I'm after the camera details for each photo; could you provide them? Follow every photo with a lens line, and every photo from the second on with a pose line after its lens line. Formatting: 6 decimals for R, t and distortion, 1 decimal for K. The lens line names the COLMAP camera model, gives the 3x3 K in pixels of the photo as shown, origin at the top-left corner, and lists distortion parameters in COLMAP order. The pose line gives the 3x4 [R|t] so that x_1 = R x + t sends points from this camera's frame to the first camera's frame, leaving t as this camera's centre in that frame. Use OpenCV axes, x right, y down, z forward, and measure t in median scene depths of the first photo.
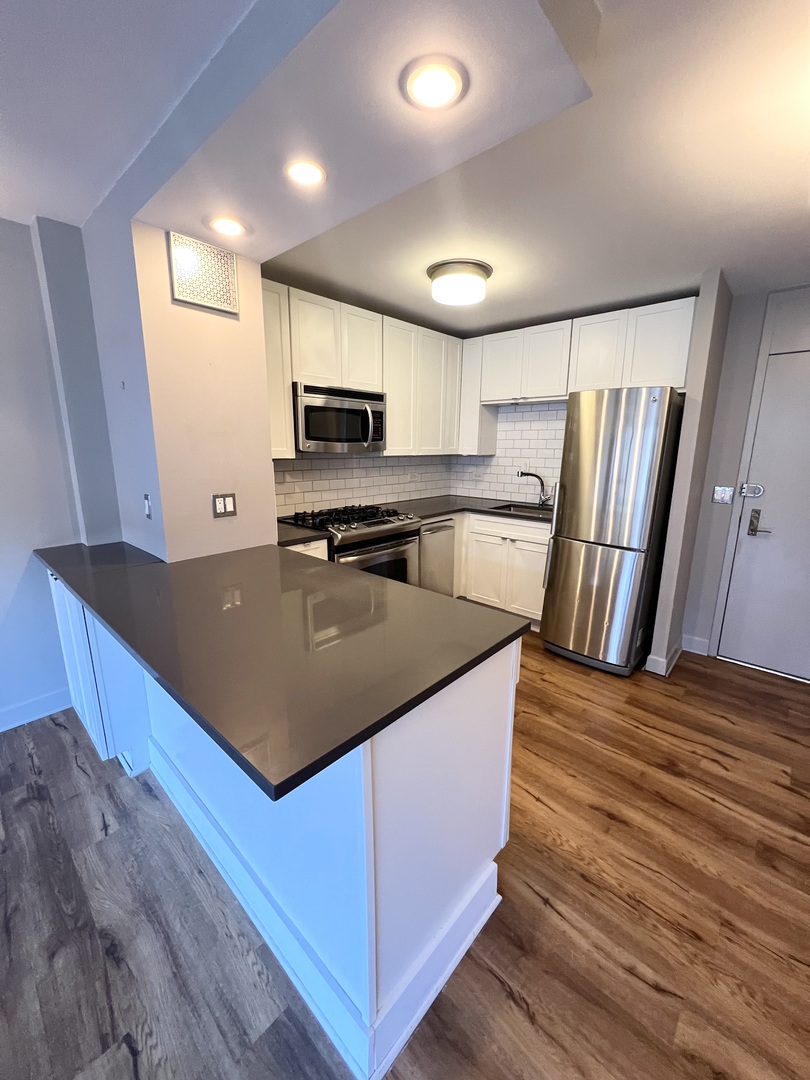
lens RADIAL K [[430.0, 0, 408.0], [0, 430.0, 534.6], [0, 0, 1]] dist [0.000512, 0.000047]
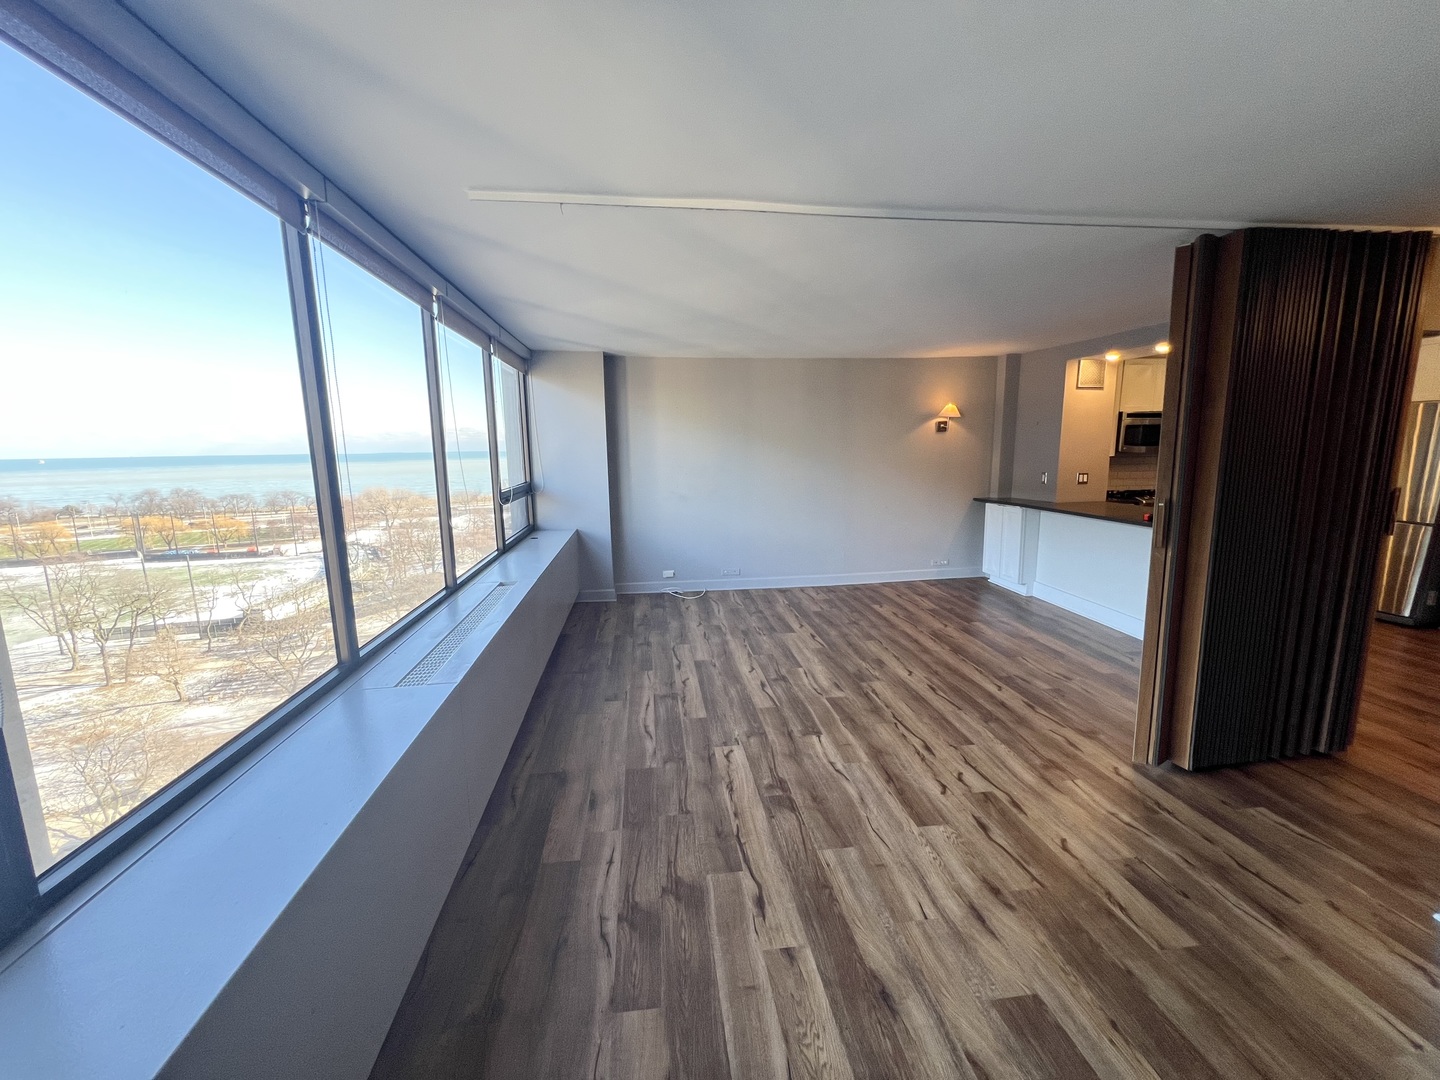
lens RADIAL K [[573.3, 0, 714.7], [0, 573.3, 535.9], [0, 0, 1]] dist [0.000512, 0.000047]
pose [[0.760027, 0.082339, -0.644655, 0.015565], [-0.114073, 0.993443, -0.007599, 0.312672], [0.639802, 0.079313, 0.764436, -1.610882]]
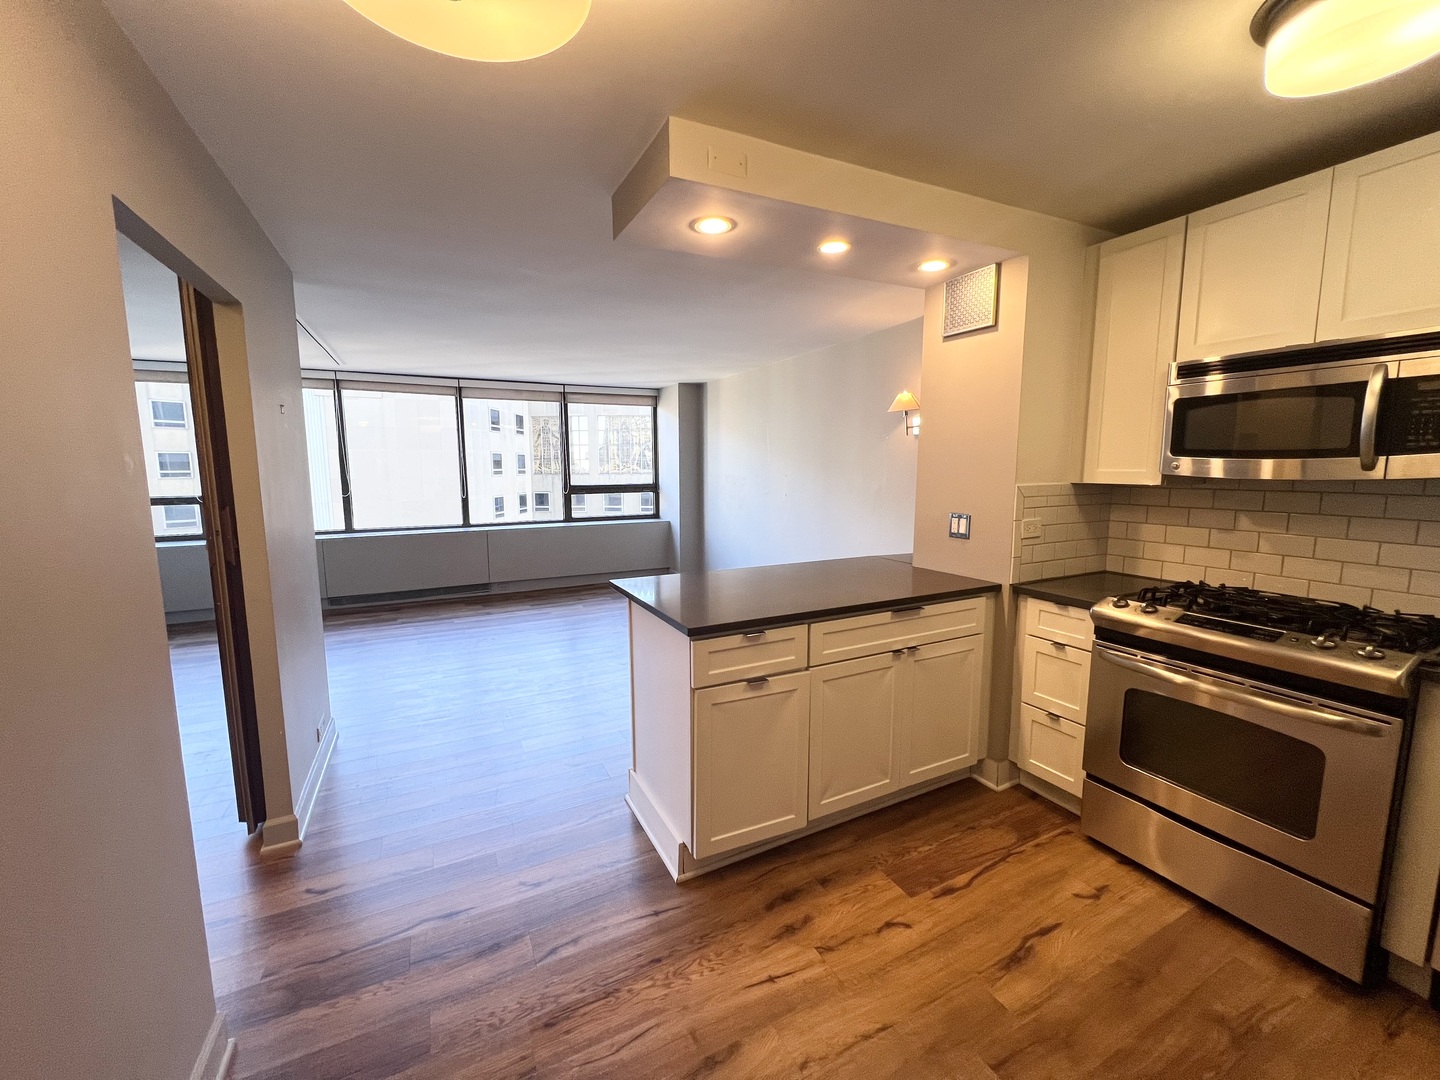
lens RADIAL K [[573.3, 0, 714.7], [0, 573.3, 535.9], [0, 0, 1]] dist [0.000512, 0.000047]
pose [[-0.360750, 0.107968, -0.926392, 0.718514], [-0.191659, 0.963496, 0.186927, -0.135380], [0.912757, 0.244986, -0.326888, 0.684610]]
